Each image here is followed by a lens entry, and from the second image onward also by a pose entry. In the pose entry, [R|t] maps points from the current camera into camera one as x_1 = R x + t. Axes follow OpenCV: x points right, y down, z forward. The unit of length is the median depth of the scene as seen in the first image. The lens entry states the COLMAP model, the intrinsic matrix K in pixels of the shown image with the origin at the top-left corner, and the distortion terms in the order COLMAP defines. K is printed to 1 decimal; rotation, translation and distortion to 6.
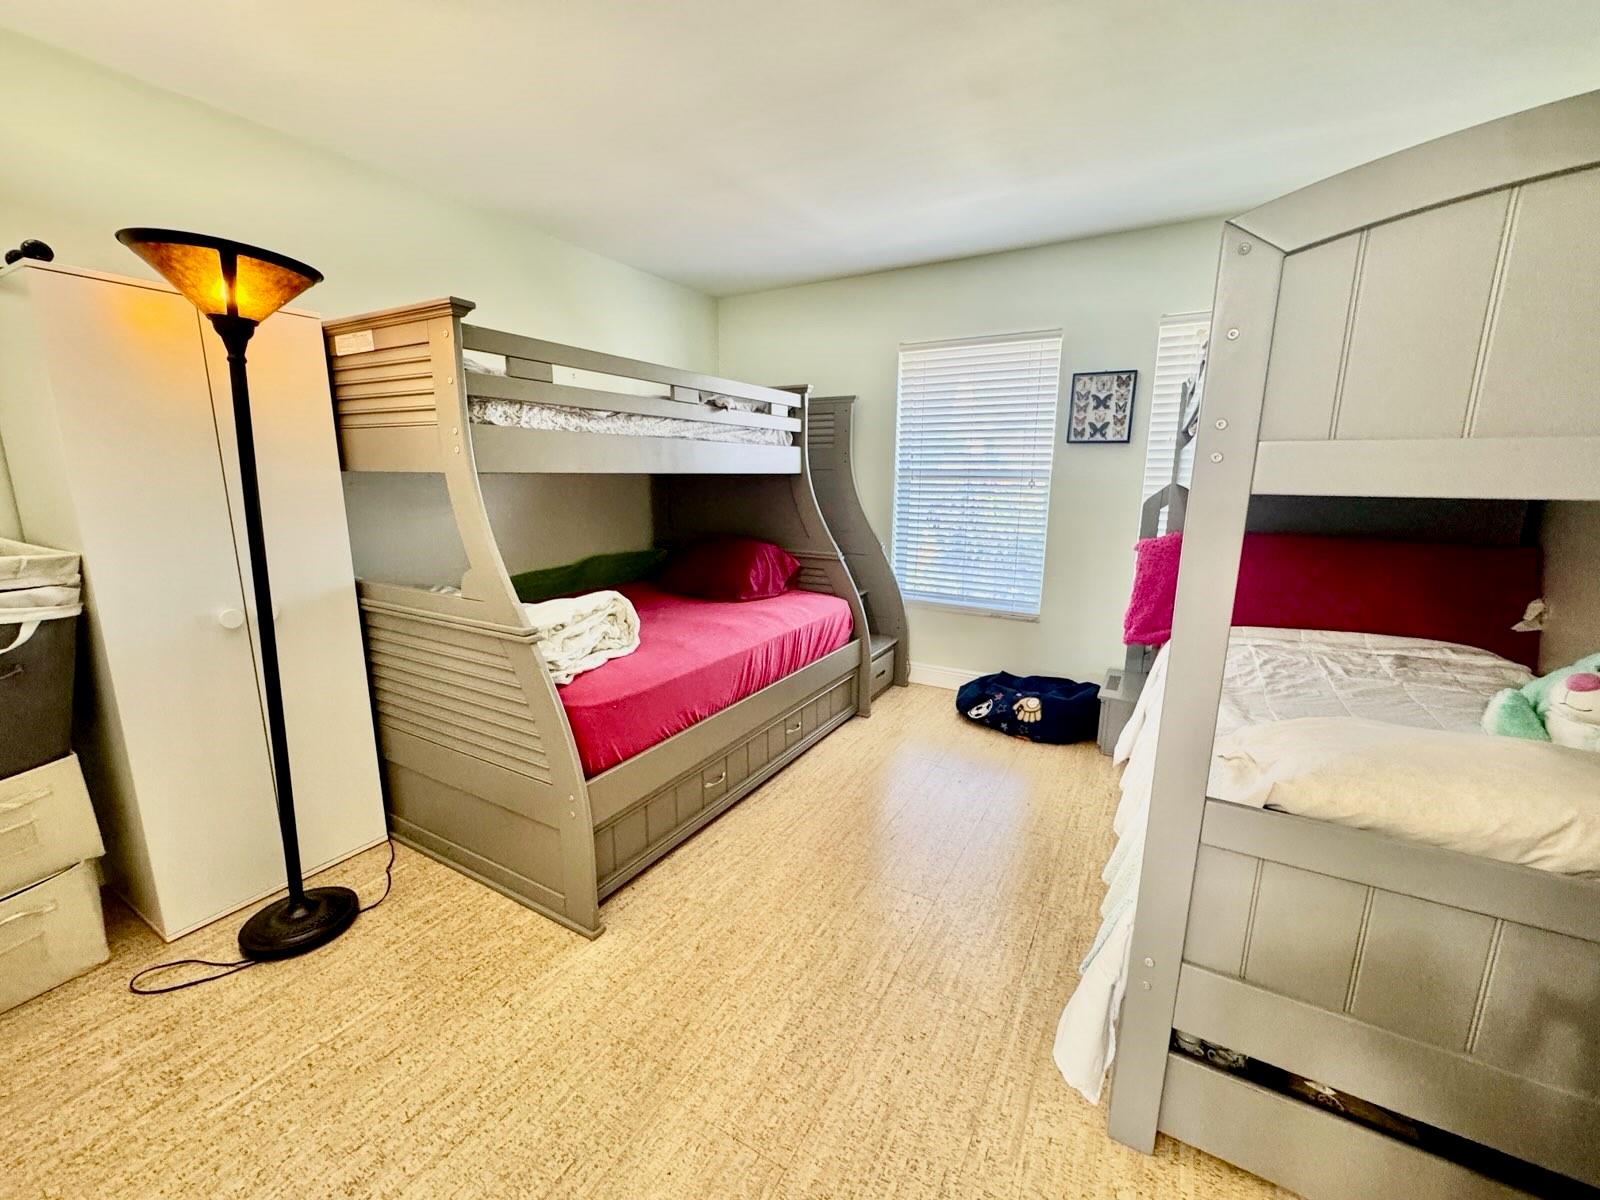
lens RADIAL K [[639.2, 0, 796.7], [0, 639.2, 598.8], [0, 0, 1]] dist [-0.001041, -0.000199]
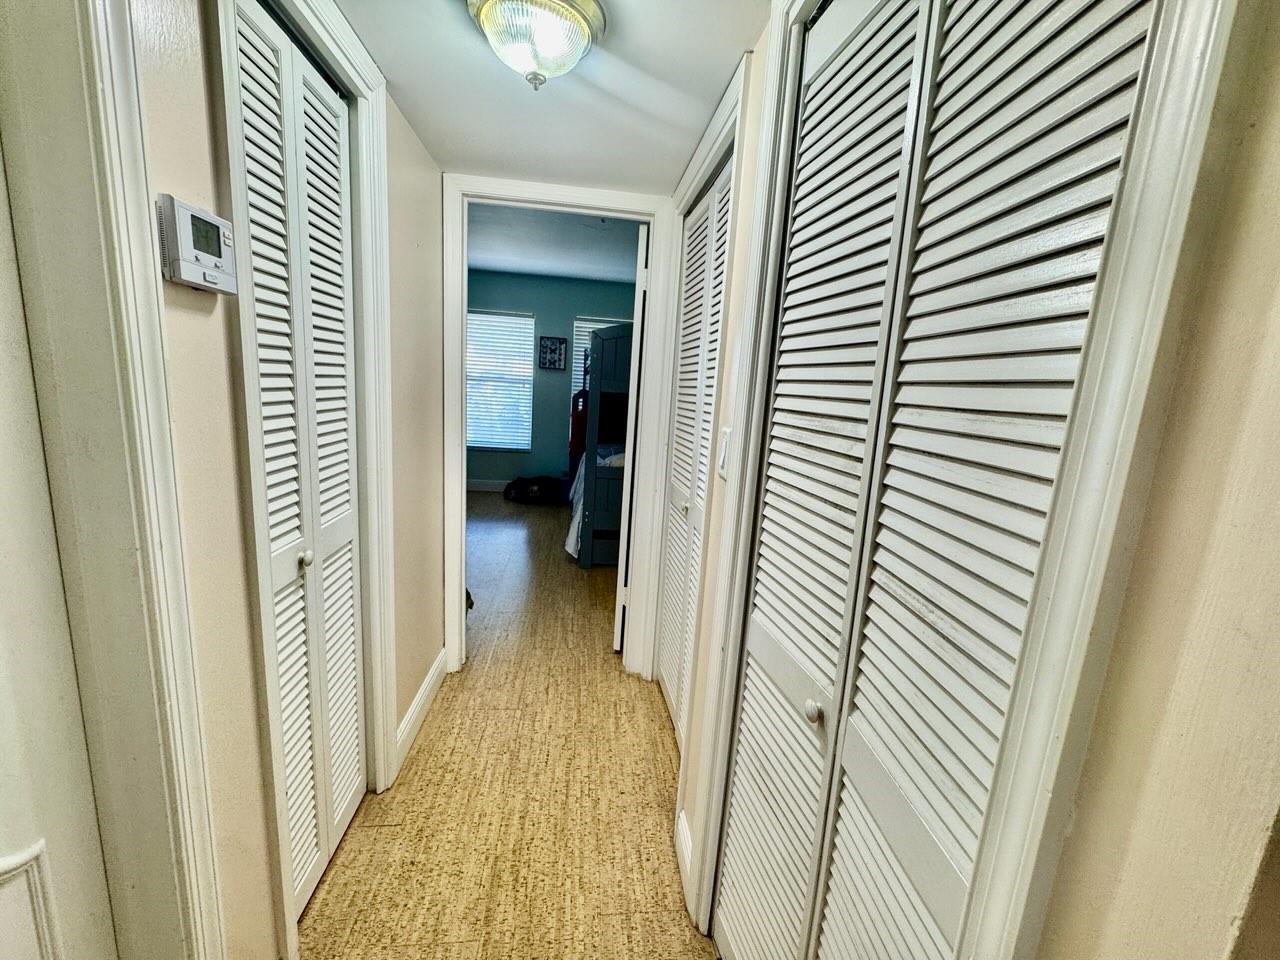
lens RADIAL K [[511.4, 0, 640.3], [0, 511.4, 478.2], [0, 0, 1]] dist [-0.001041, -0.000199]
pose [[0.806076, -0.068385, 0.587848, -0.352273], [0.068329, 0.997413, 0.022336, 0.113409], [-0.587855, 0.022162, 0.808663, -0.602437]]
